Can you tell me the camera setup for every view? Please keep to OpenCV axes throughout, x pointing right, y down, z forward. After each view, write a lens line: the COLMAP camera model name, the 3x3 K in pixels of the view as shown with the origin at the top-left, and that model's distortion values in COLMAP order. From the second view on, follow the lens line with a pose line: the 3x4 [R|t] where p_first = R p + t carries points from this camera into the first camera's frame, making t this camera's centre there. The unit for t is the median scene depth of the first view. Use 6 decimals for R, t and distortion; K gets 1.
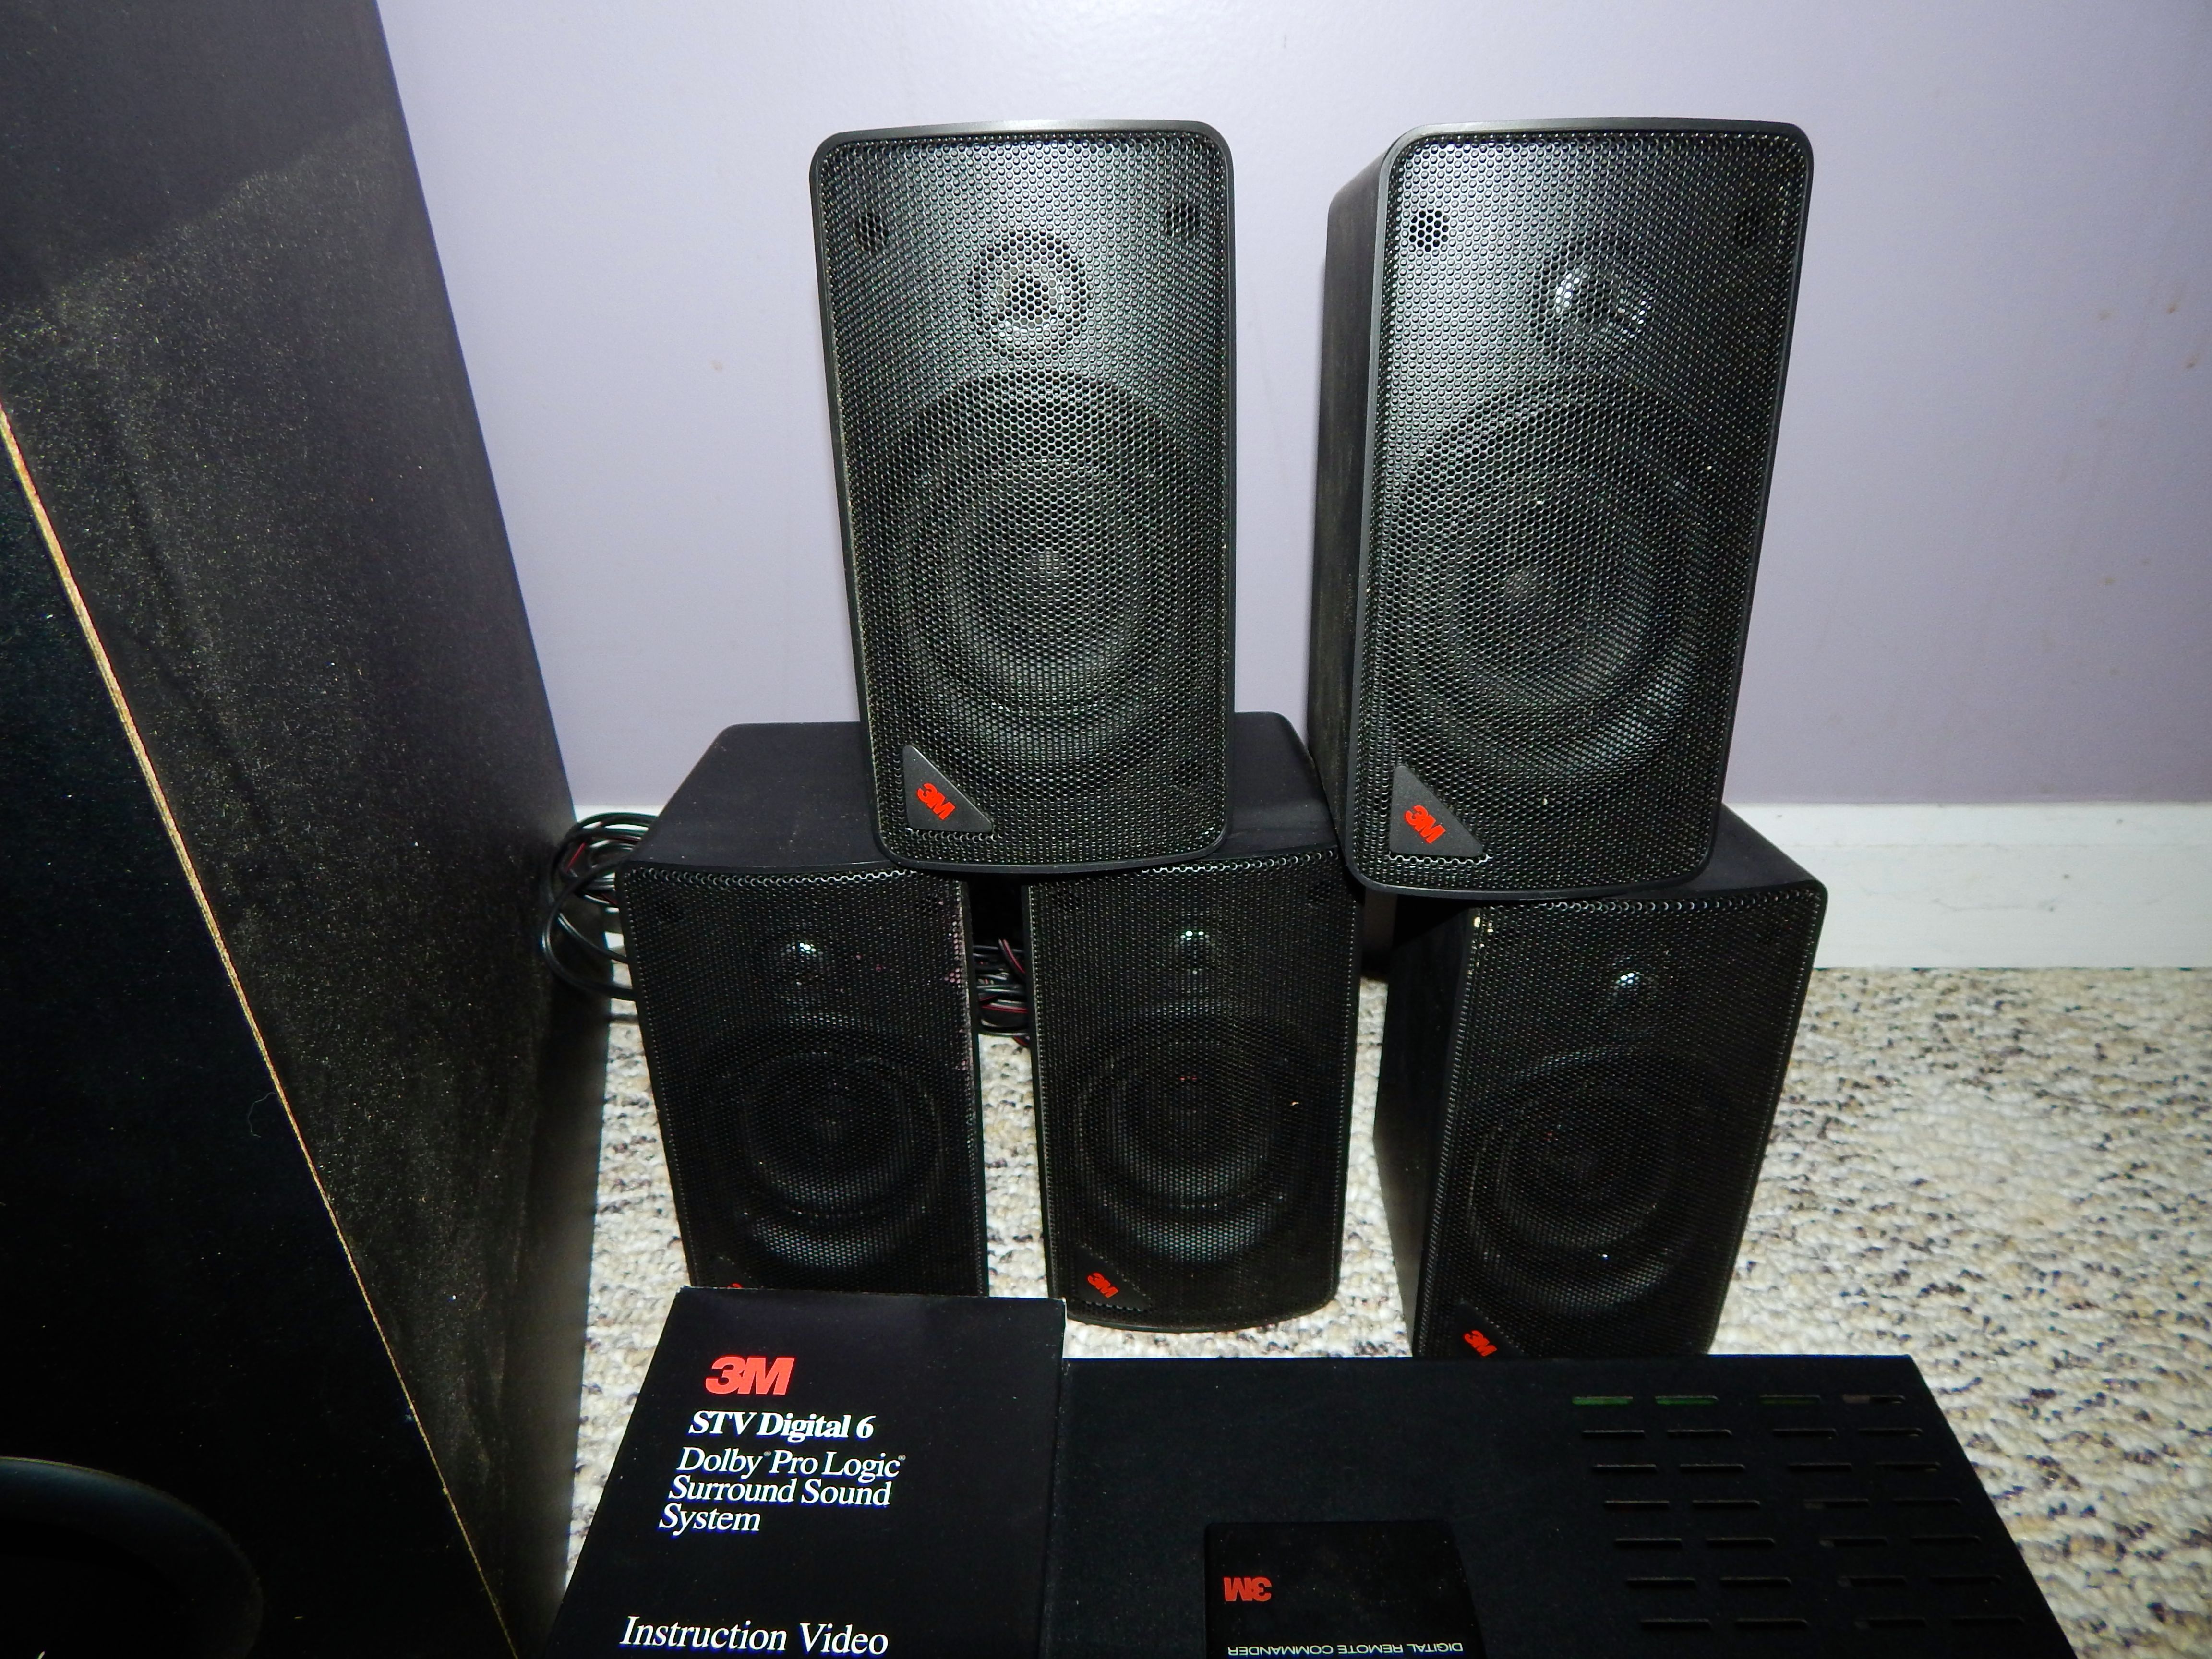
lens RADIAL K [[1464.5, 0, 1106.0], [0, 1464.5, 829.5], [0, 0, 1]] dist [0.003600, -0.005252]
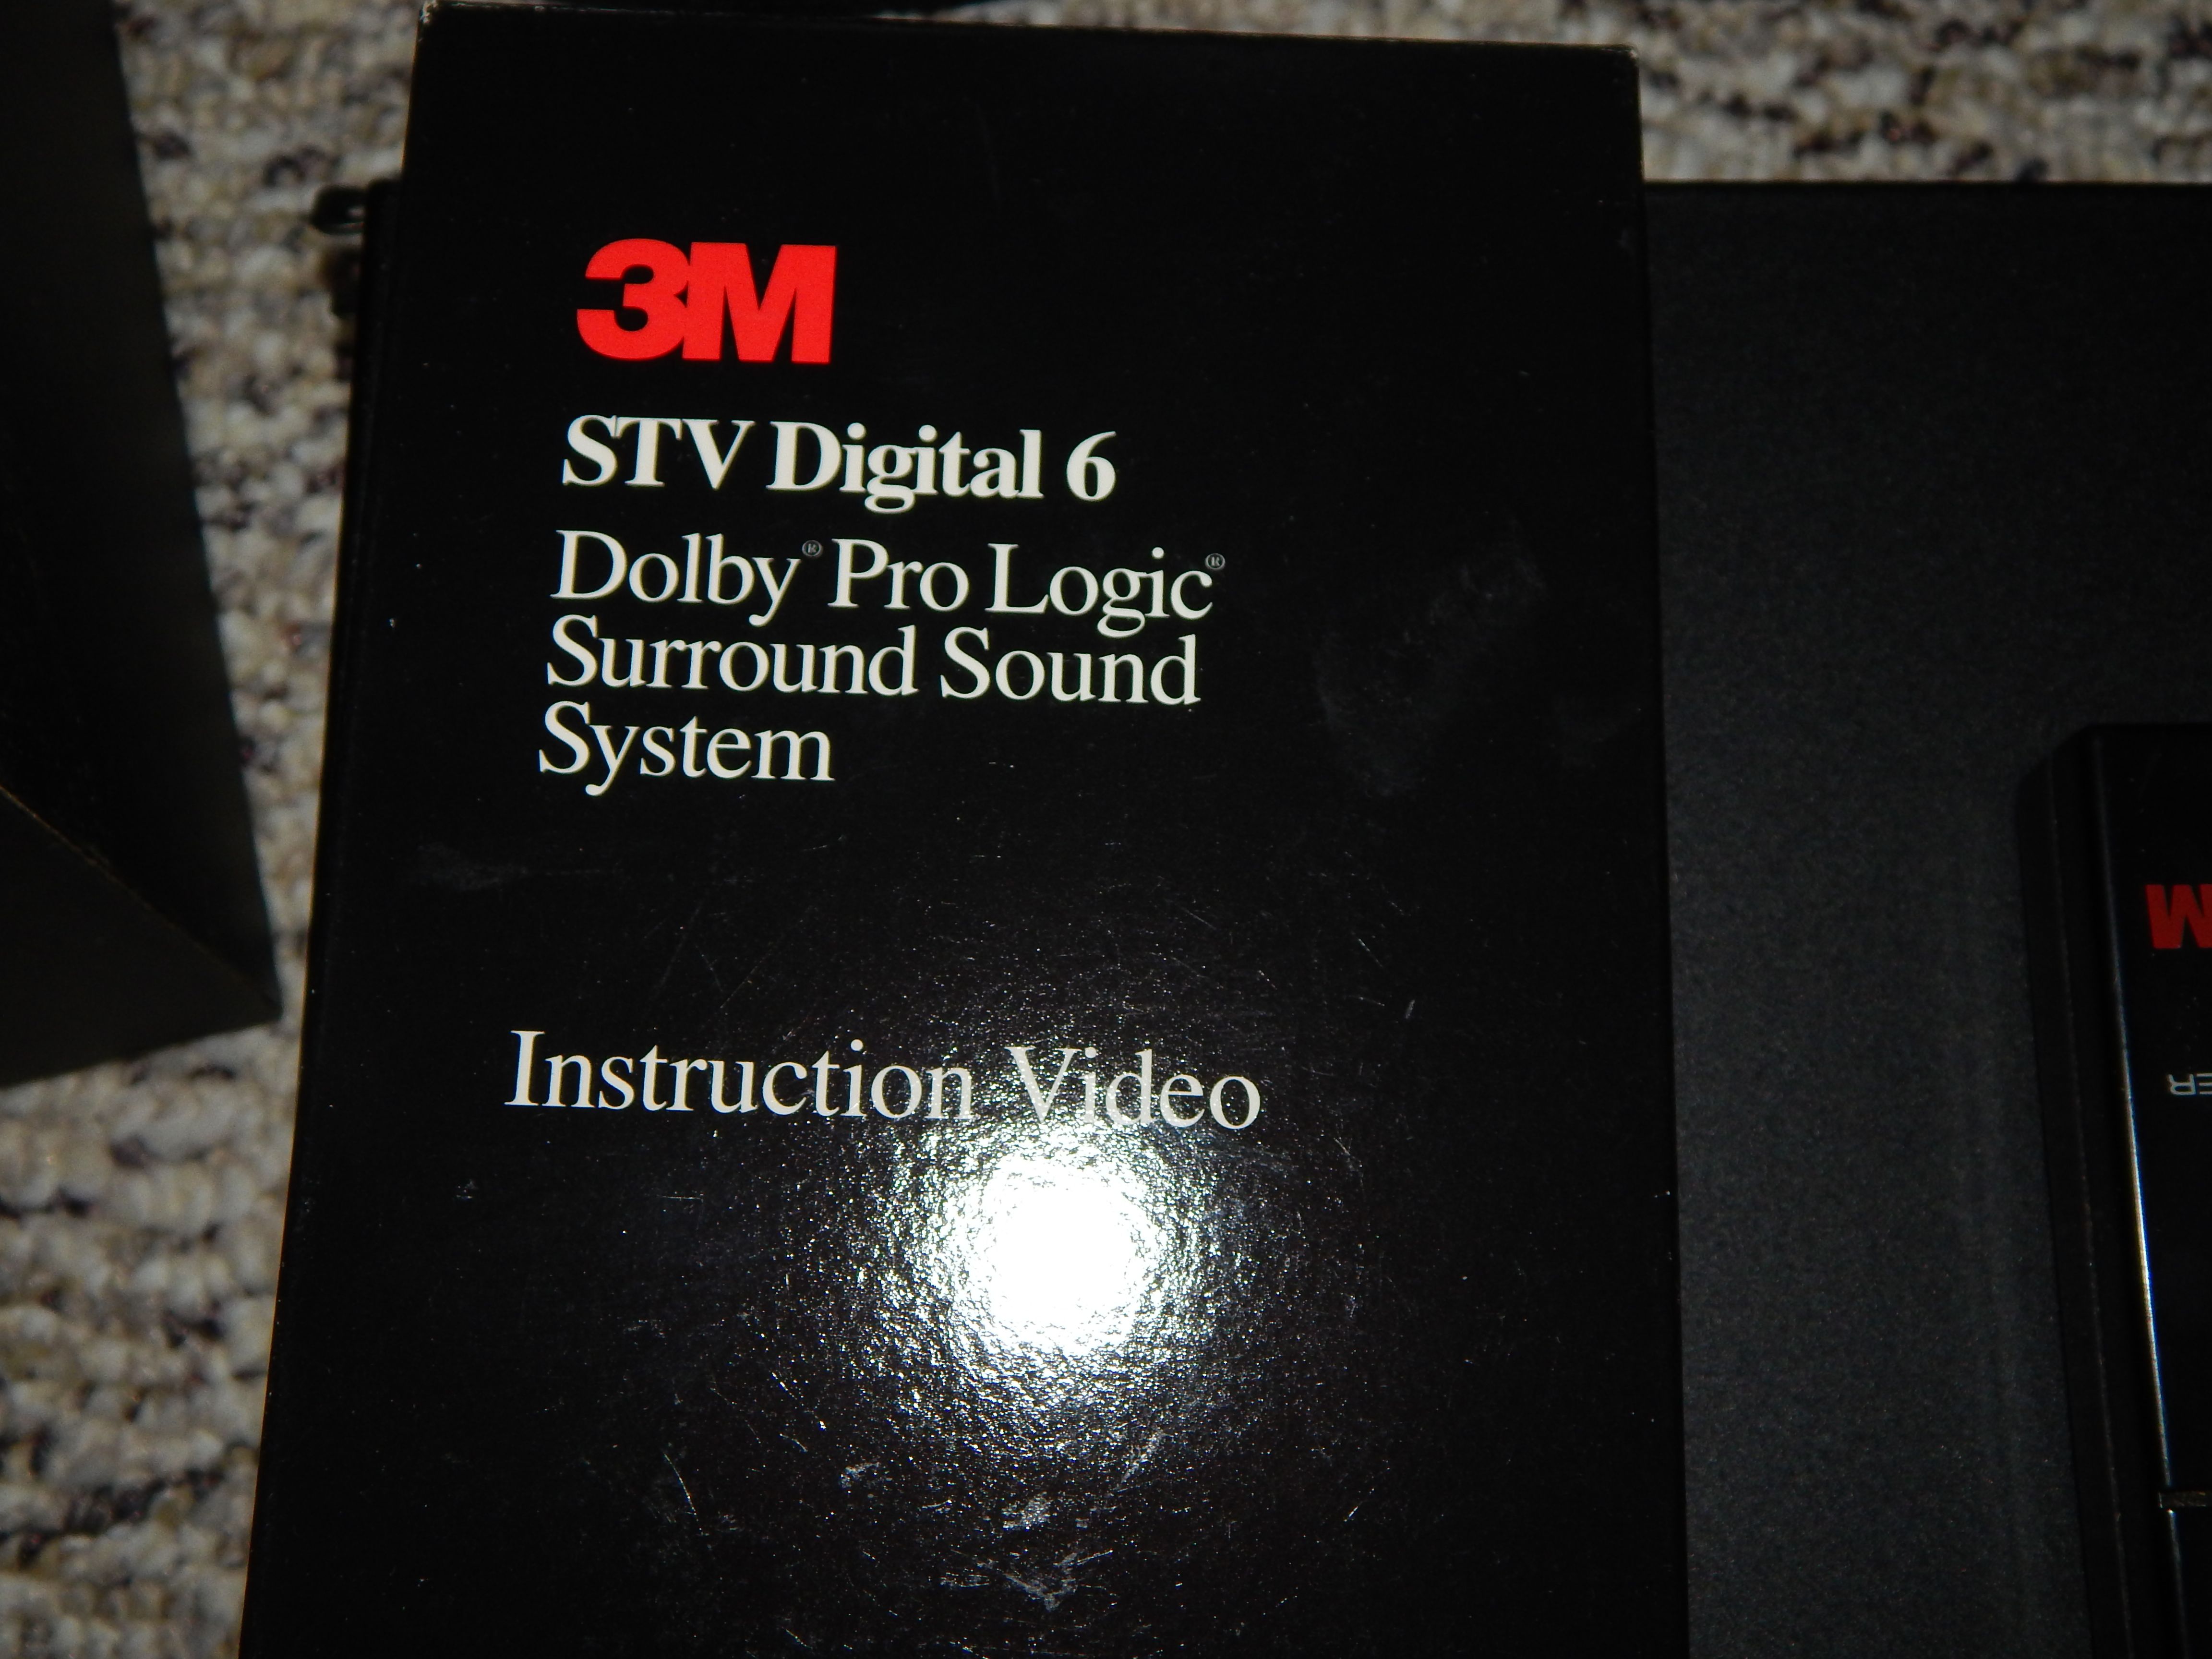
lens RADIAL K [[2736.6, 0, 1106.0], [0, 2736.6, 829.5], [0, 0, 1]] dist [0.015155, -0.008730]
pose [[0.999498, -0.011191, 0.029650, -0.126638], [-0.011254, 0.749273, 0.662165, 0.038981], [-0.029626, -0.662166, 0.748771, 0.334532]]
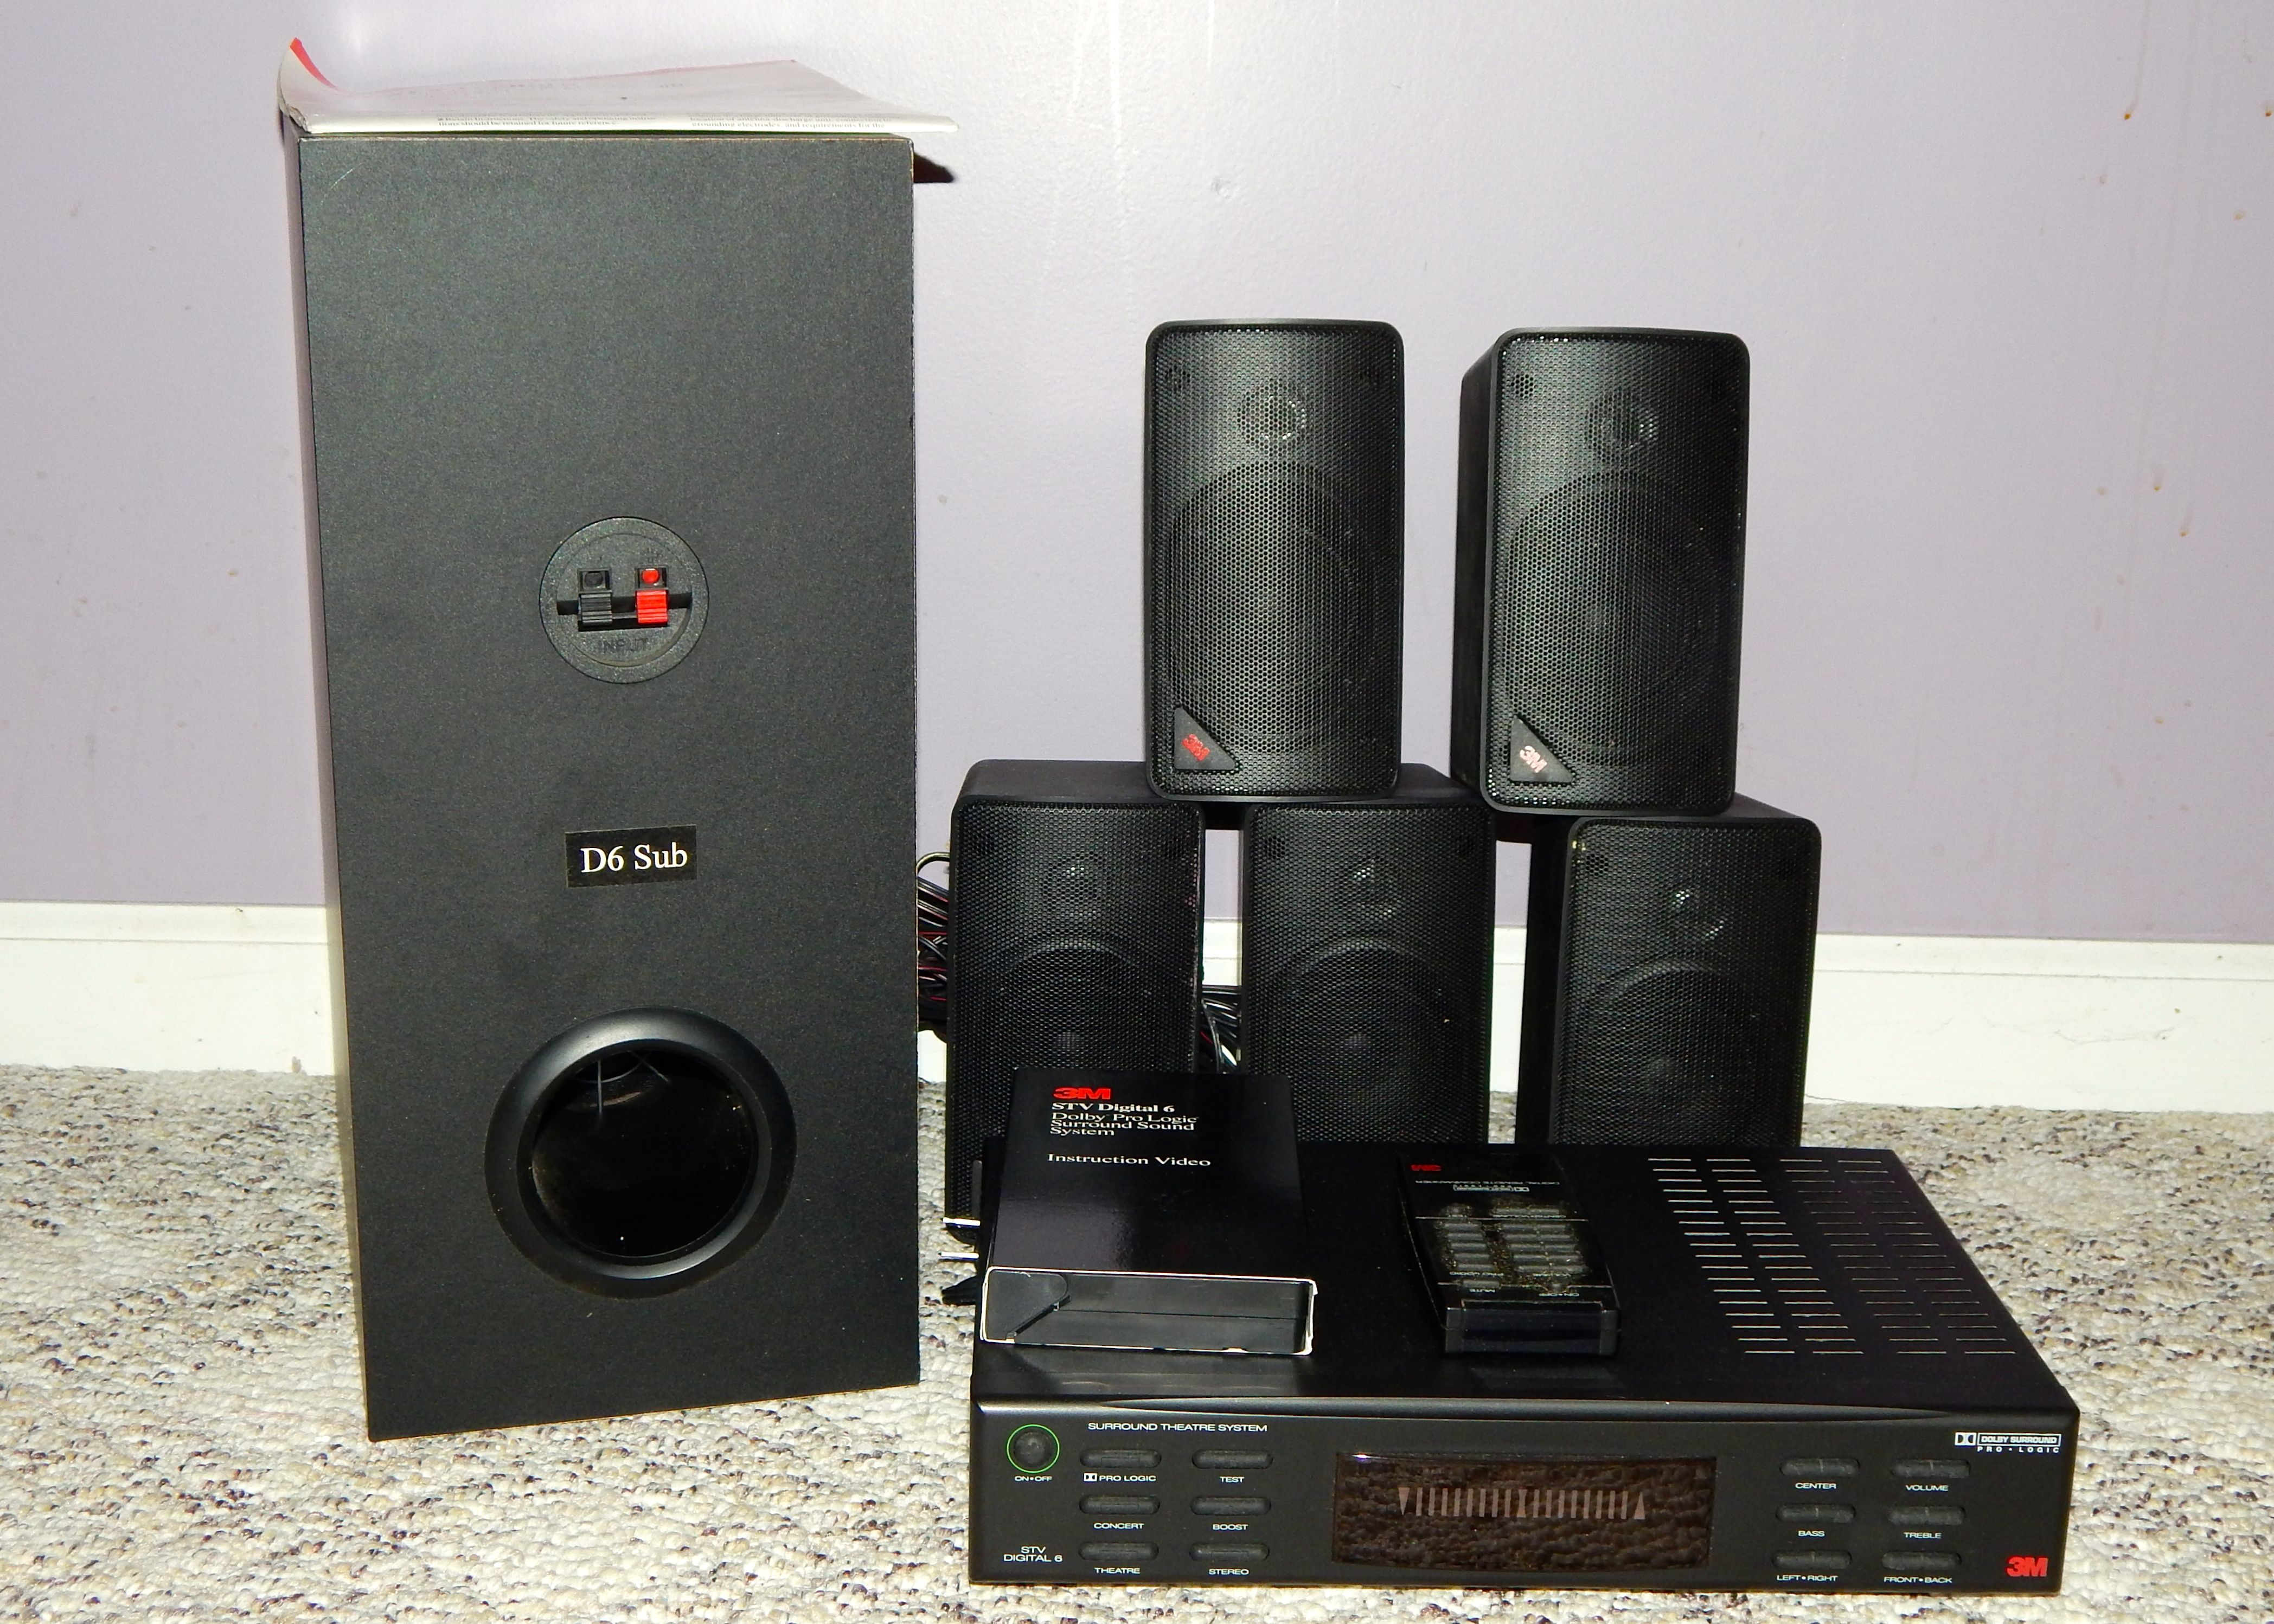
lens RADIAL K [[3187.3, 0, 1137.0], [0, 3187.3, 812.0], [0, 0, 1]] dist [0.015242, -0.118266]
pose [[0.998668, 0.025169, 0.045036, -0.247542], [-0.011214, 0.957958, -0.286690, 0.740944], [-0.050358, 0.285803, 0.956964, -1.556583]]
